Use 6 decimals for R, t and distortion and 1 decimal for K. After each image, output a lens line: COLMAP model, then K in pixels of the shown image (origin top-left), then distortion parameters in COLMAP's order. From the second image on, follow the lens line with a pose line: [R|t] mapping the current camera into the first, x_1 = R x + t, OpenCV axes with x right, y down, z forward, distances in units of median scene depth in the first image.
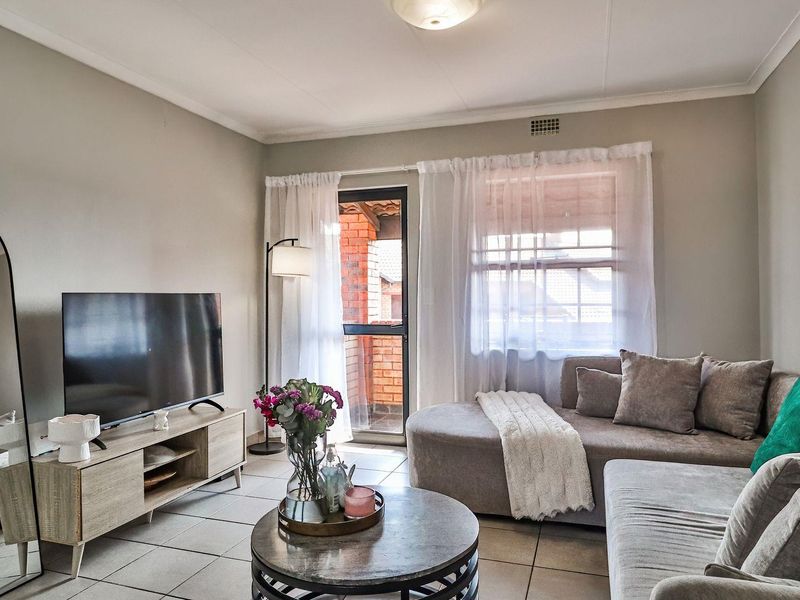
lens RADIAL K [[554.9, 0, 404.3], [0, 554.9, 294.9], [0, 0, 1]] dist [0.000824, -0.017246]
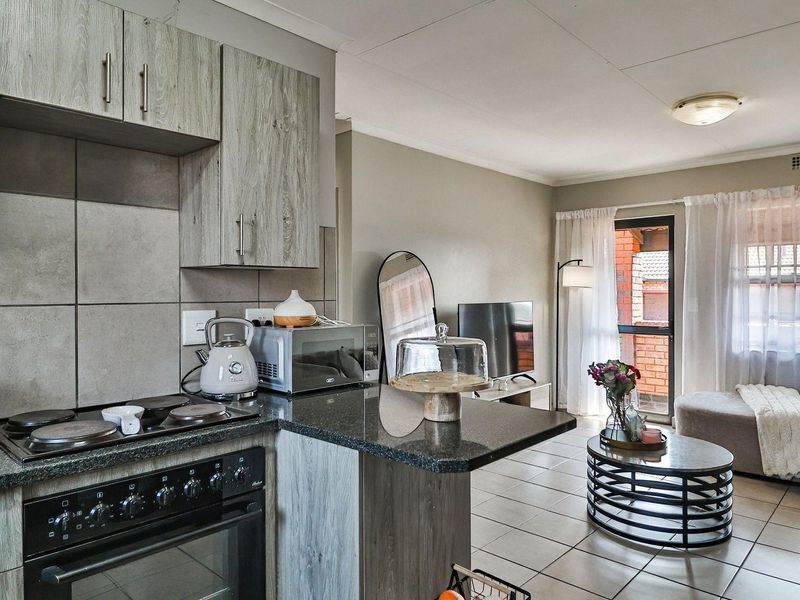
lens RADIAL K [[554.9, 0, 404.3], [0, 554.9, 294.9], [0, 0, 1]] dist [0.000824, -0.017246]
pose [[0.912586, 0.008884, -0.408789, -0.039524], [-0.004413, 0.999920, 0.011877, -0.031865], [0.408862, -0.009035, 0.912552, -0.397986]]
